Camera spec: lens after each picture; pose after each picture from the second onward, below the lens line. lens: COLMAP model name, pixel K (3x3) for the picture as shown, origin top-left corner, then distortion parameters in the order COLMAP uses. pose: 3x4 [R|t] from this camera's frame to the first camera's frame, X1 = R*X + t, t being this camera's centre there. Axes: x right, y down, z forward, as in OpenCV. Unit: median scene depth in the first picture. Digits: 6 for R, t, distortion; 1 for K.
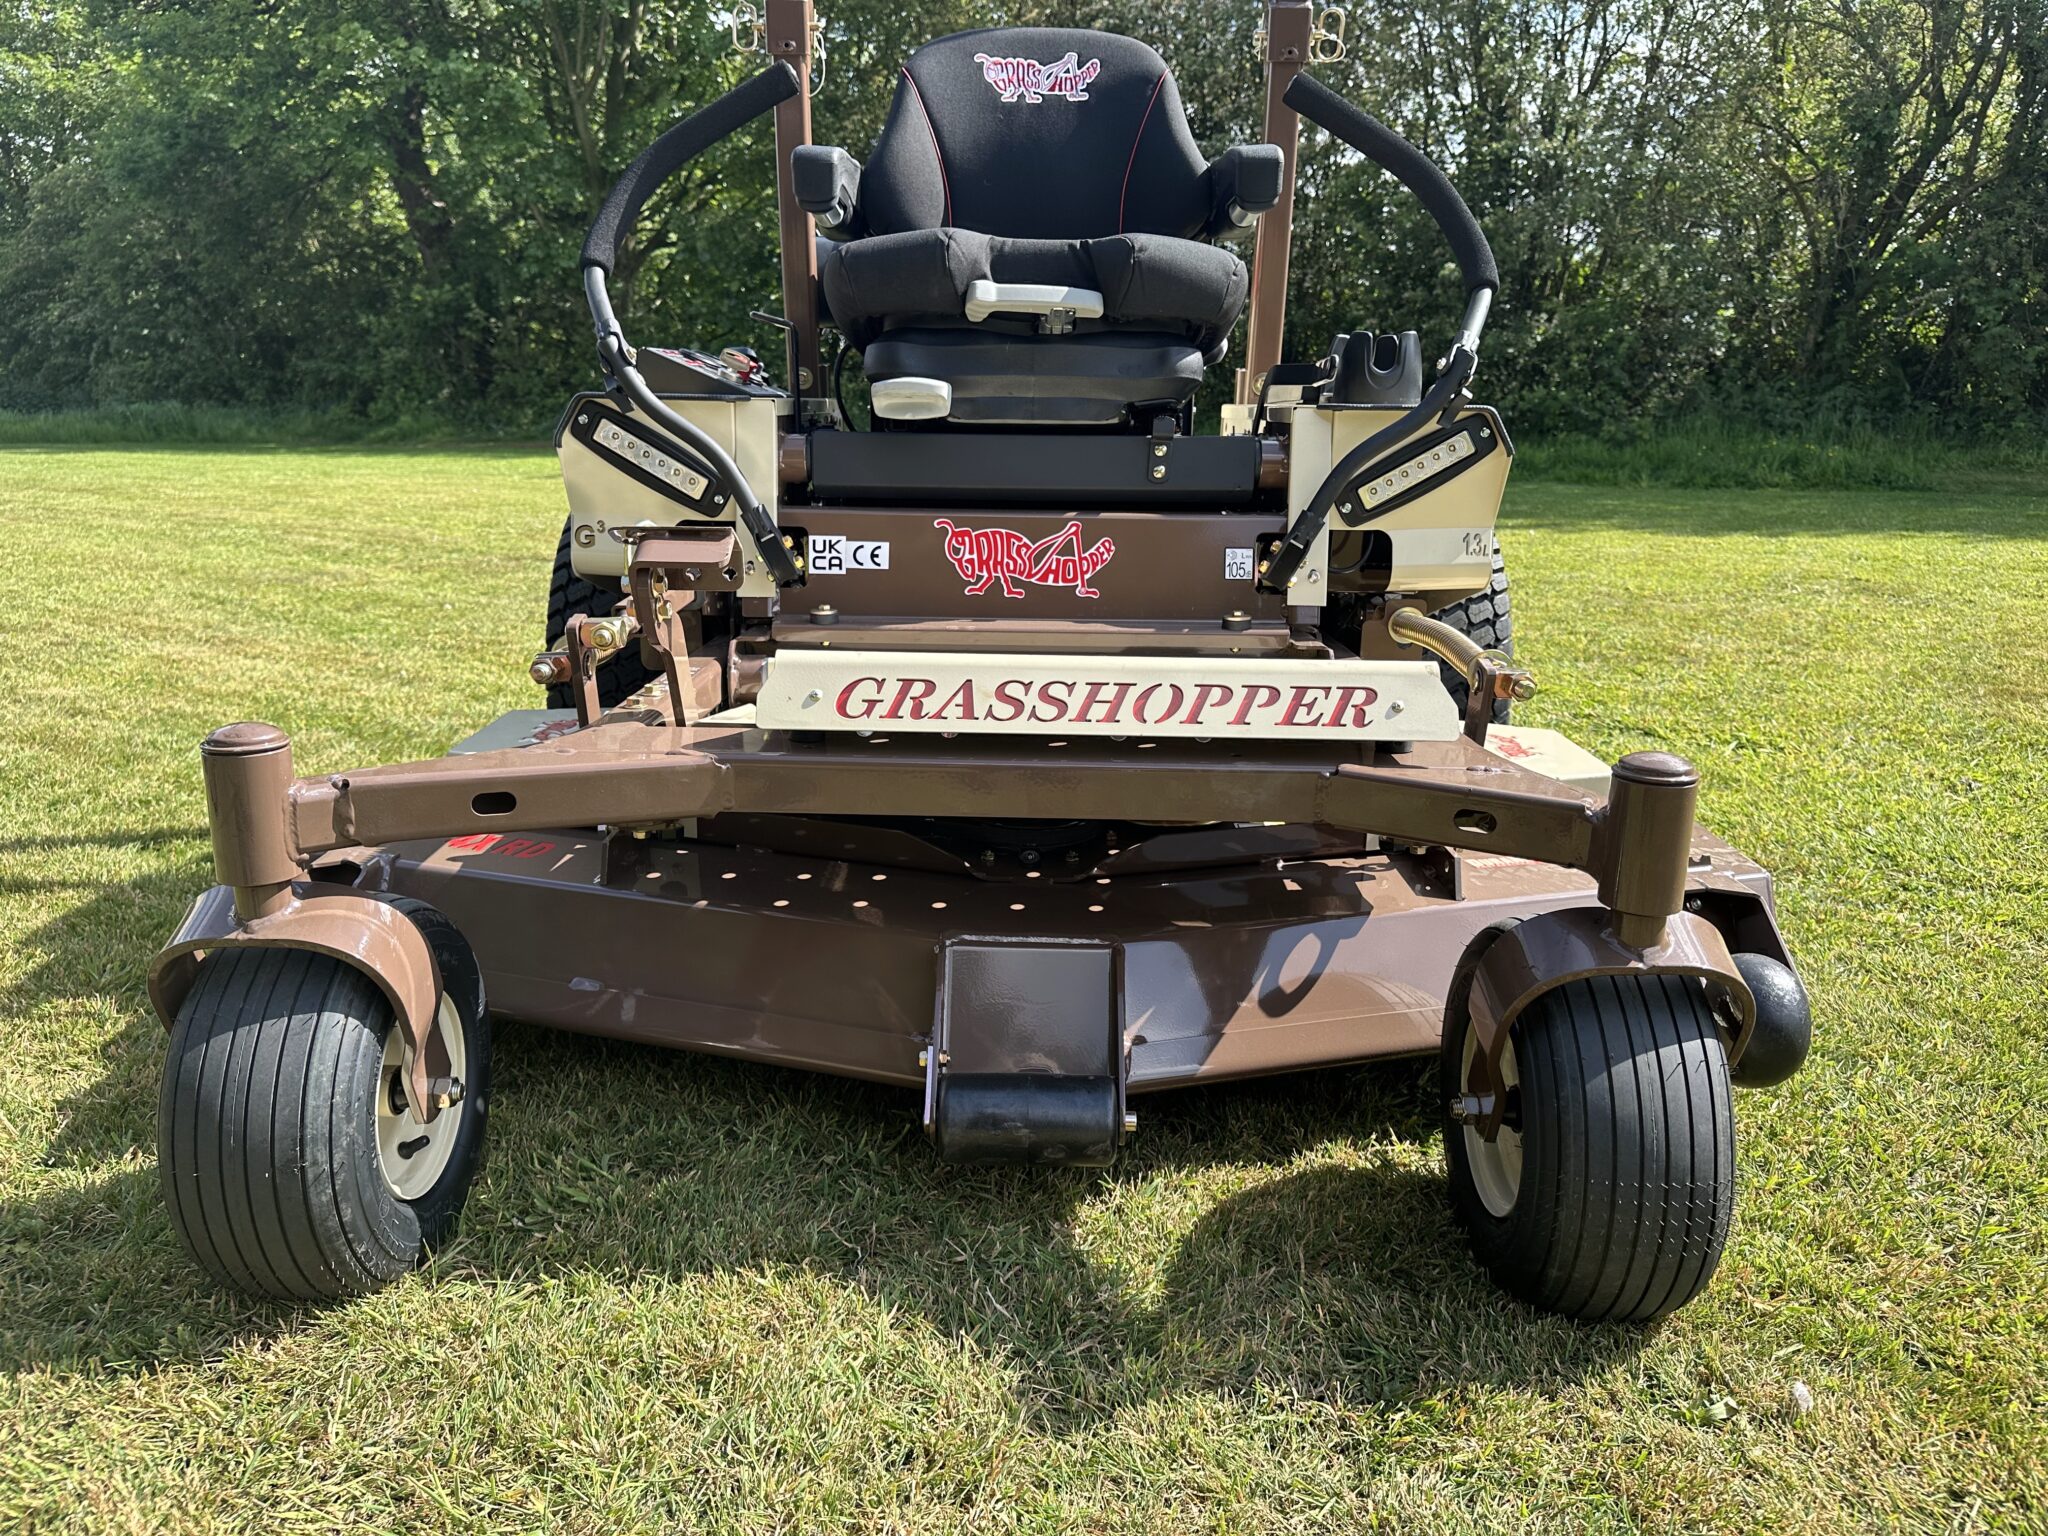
lens RADIAL K [[1463.8, 0, 1024.0], [0, 1463.8, 768.0], [0, 0, 1]] dist [-0.005781, -0.007209]
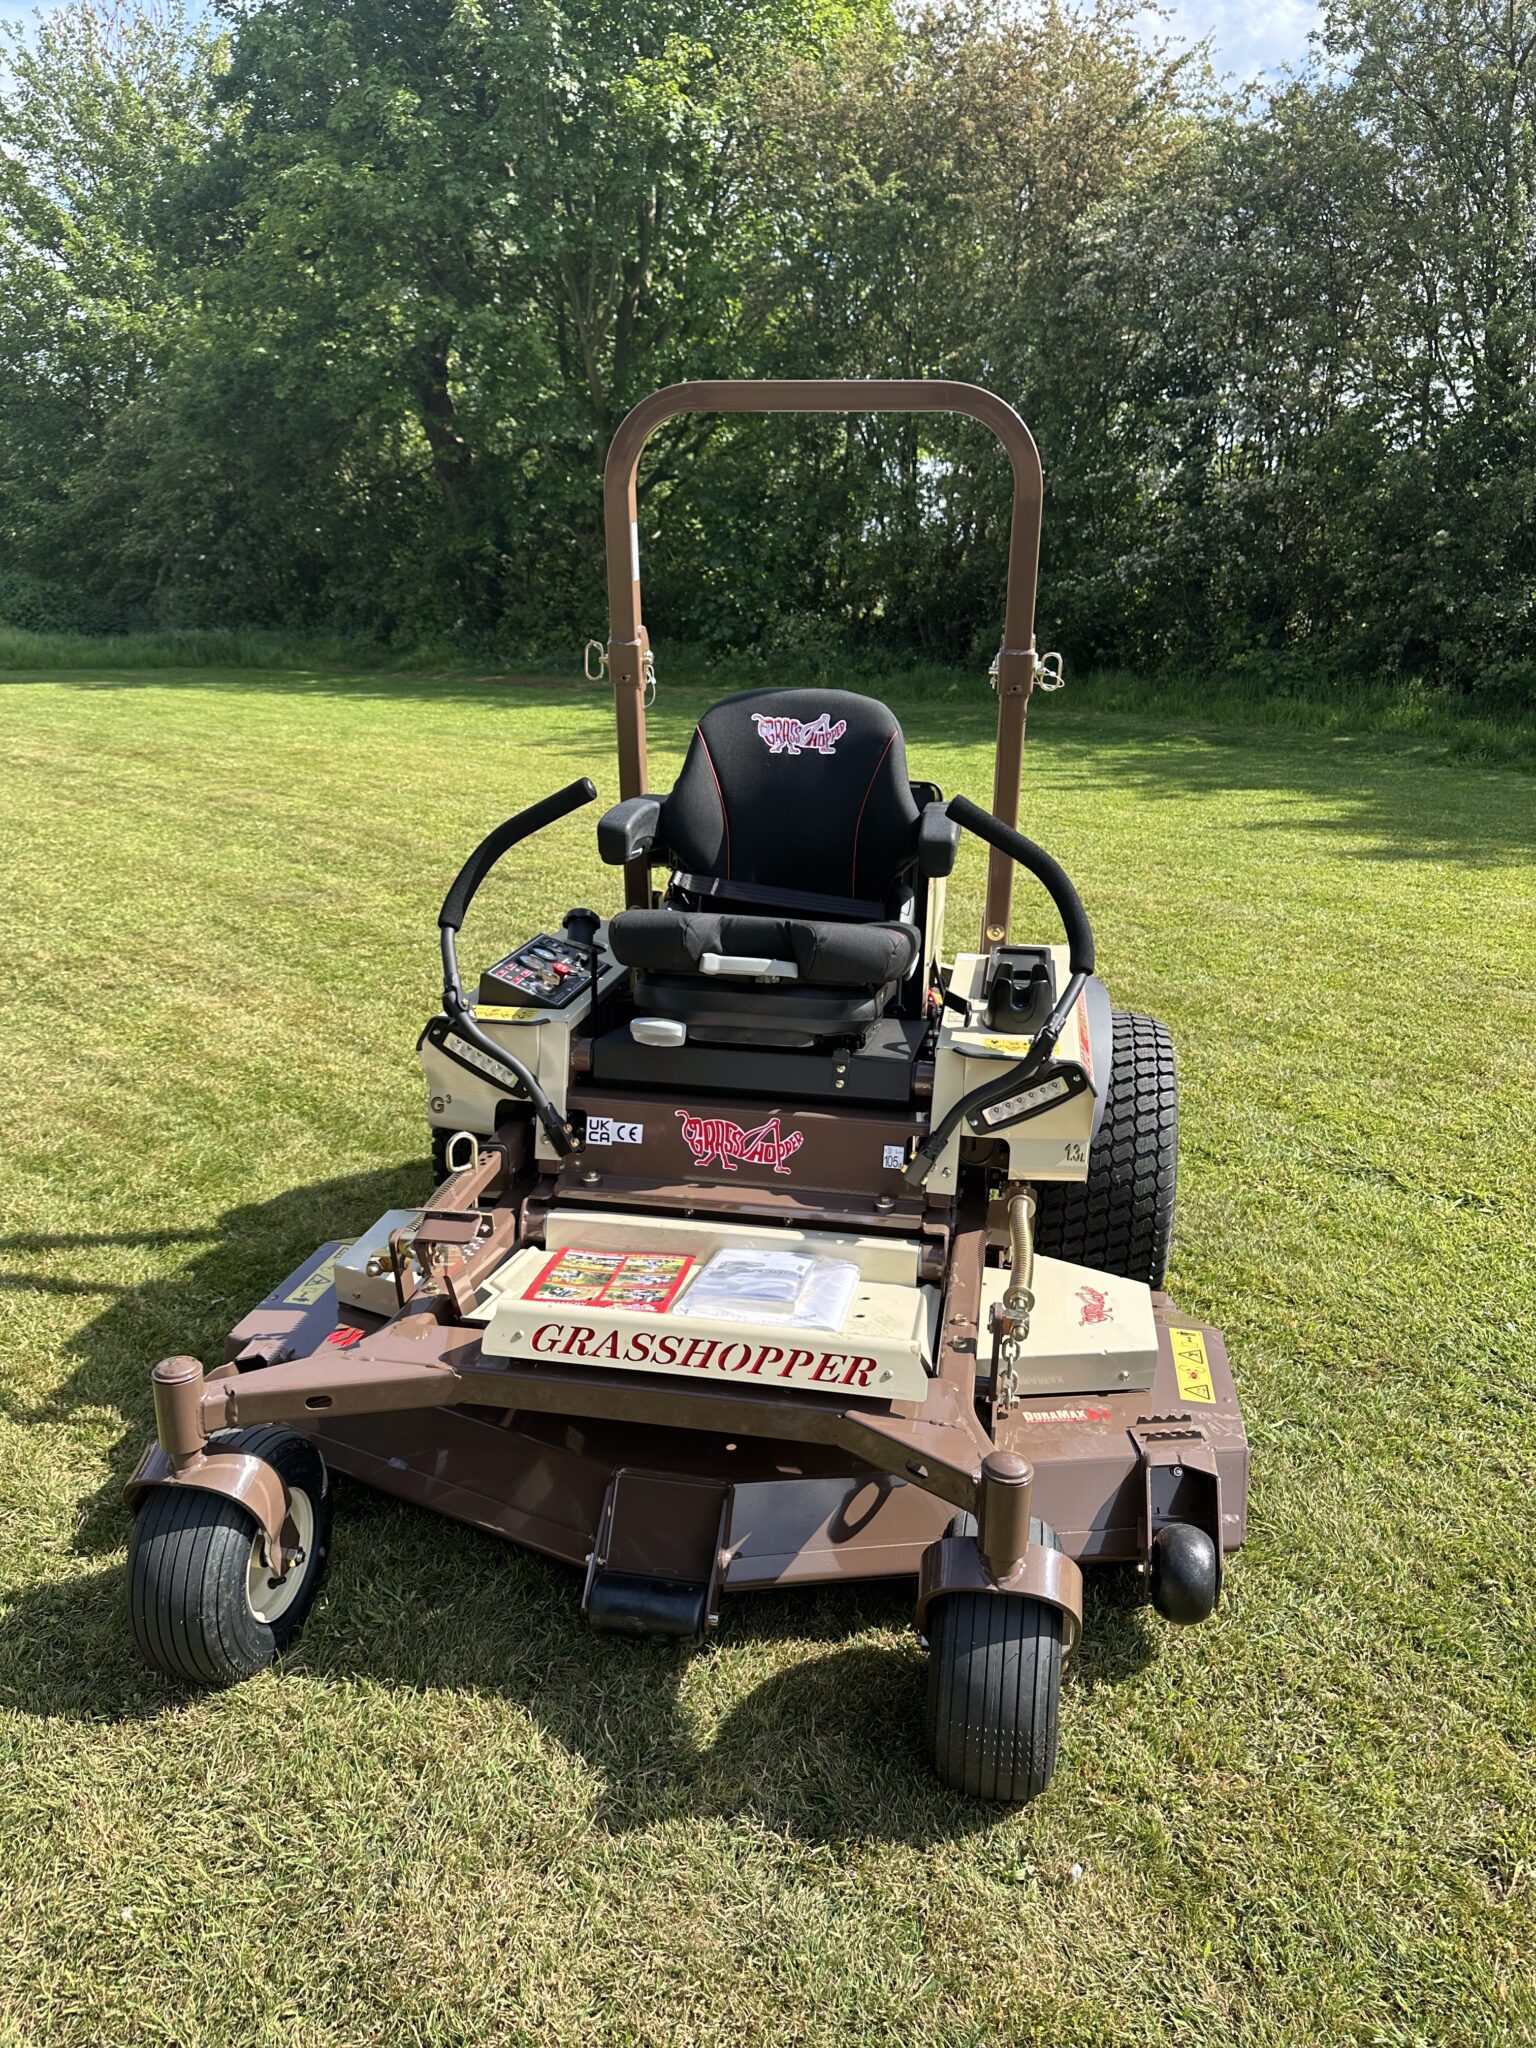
lens RADIAL K [[1463.8, 0, 768.0], [0, 1463.8, 1024.0], [0, 0, 1]] dist [-0.005781, -0.007209]
pose [[0.985081, 0.046768, -0.165613, 0.335483], [-0.040506, 0.998338, 0.040990, -0.421020], [0.167255, -0.033670, 0.985339, -0.451660]]
